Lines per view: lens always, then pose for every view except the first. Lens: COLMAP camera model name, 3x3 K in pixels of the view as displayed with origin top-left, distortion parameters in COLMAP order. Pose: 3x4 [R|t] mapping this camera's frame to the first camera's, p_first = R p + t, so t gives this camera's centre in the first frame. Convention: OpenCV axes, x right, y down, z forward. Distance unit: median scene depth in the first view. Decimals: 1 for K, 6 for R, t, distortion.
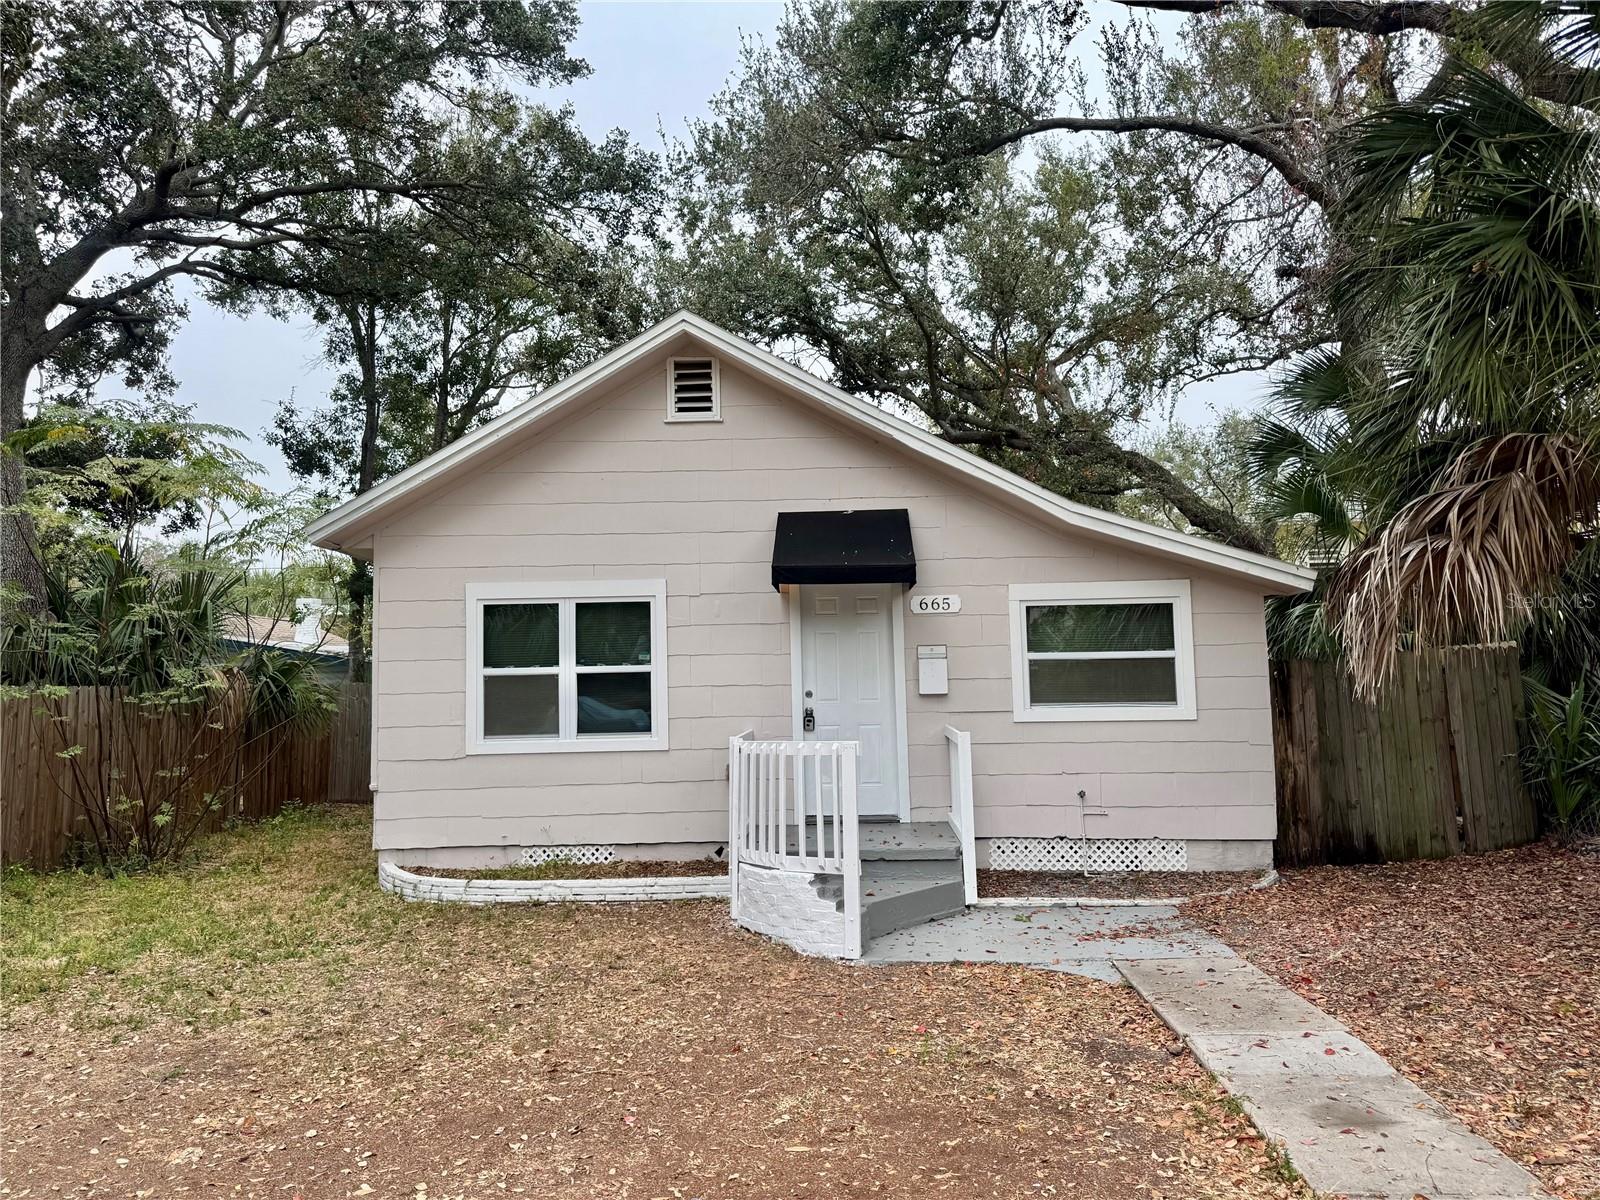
lens RADIAL K [[1119.4, 0, 800.0], [0, 1119.4, 600.0], [0, 0, 1]] dist [-0.003242, -0.001490]
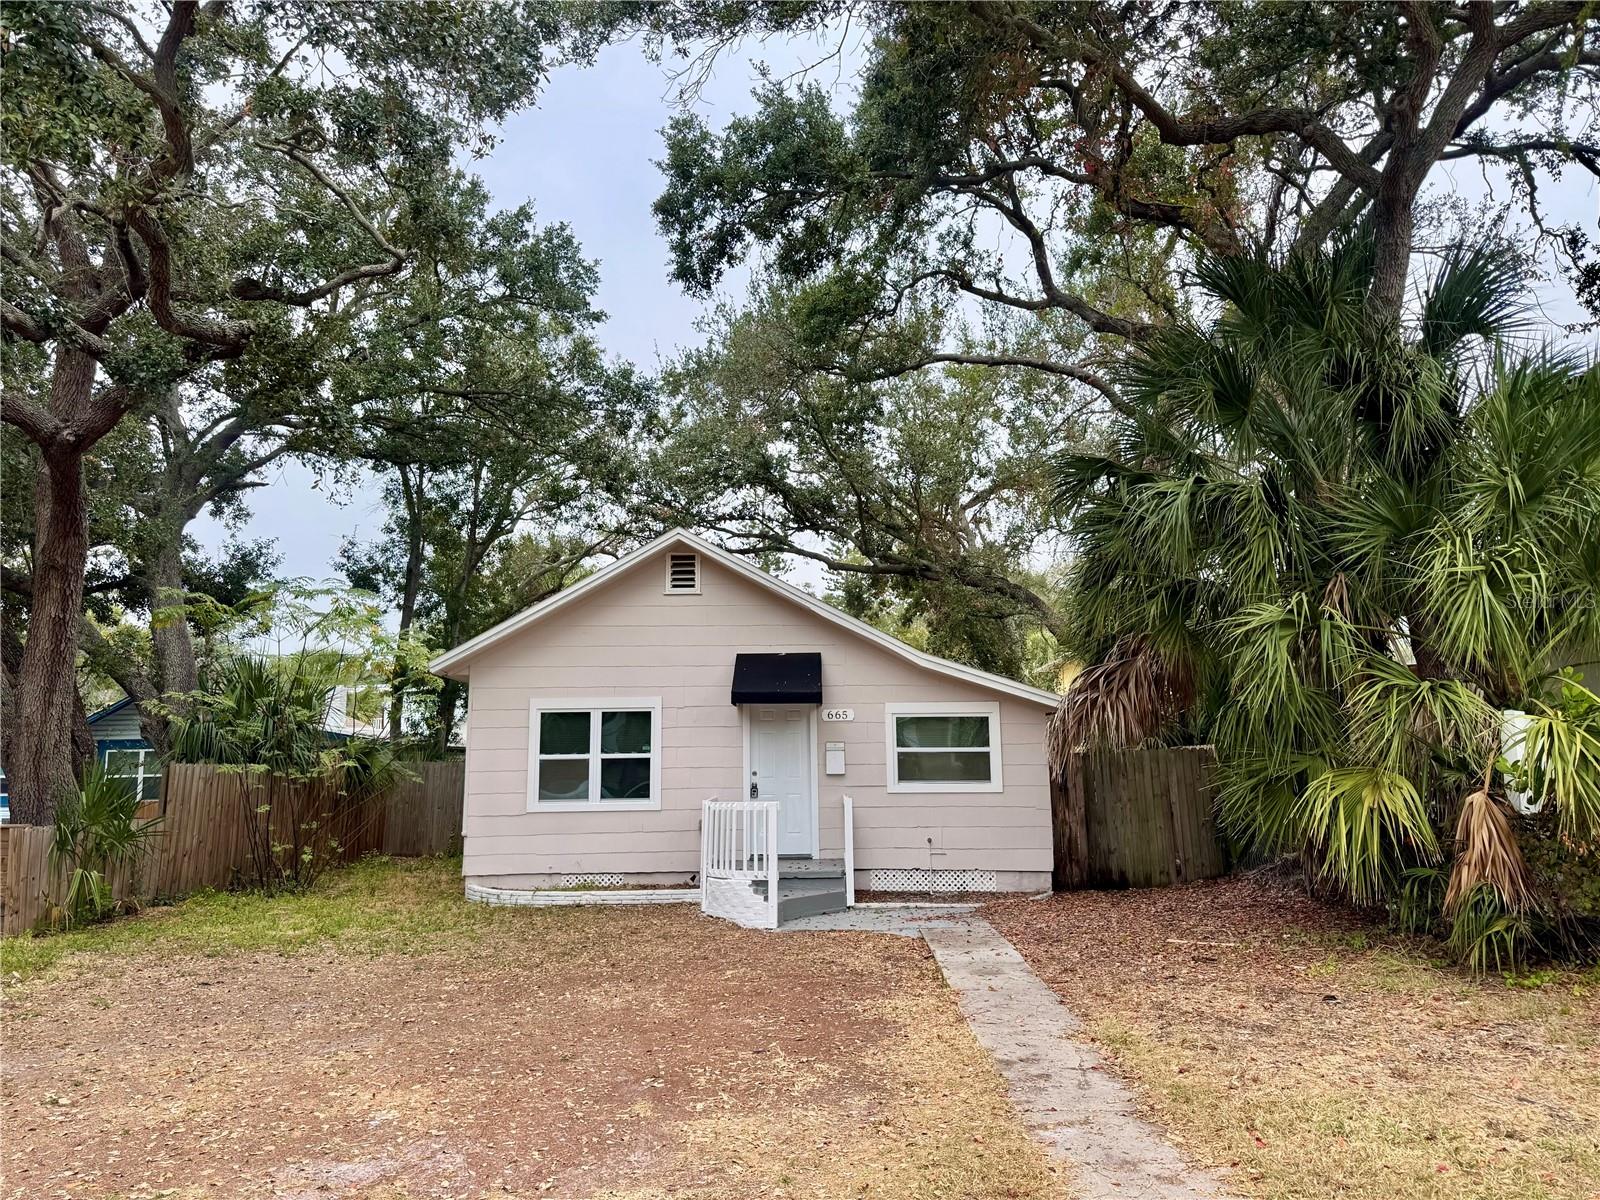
lens RADIAL K [[1119.7, 0, 821.2], [0, 1119.7, 600.8], [0, 0, 1]] dist [0.069403, -0.129443]
pose [[0.998672, 0.016850, 0.048685, 0.020557], [-0.013528, 0.997608, -0.067787, -0.048690], [-0.049711, 0.067038, 0.996511, -0.549338]]
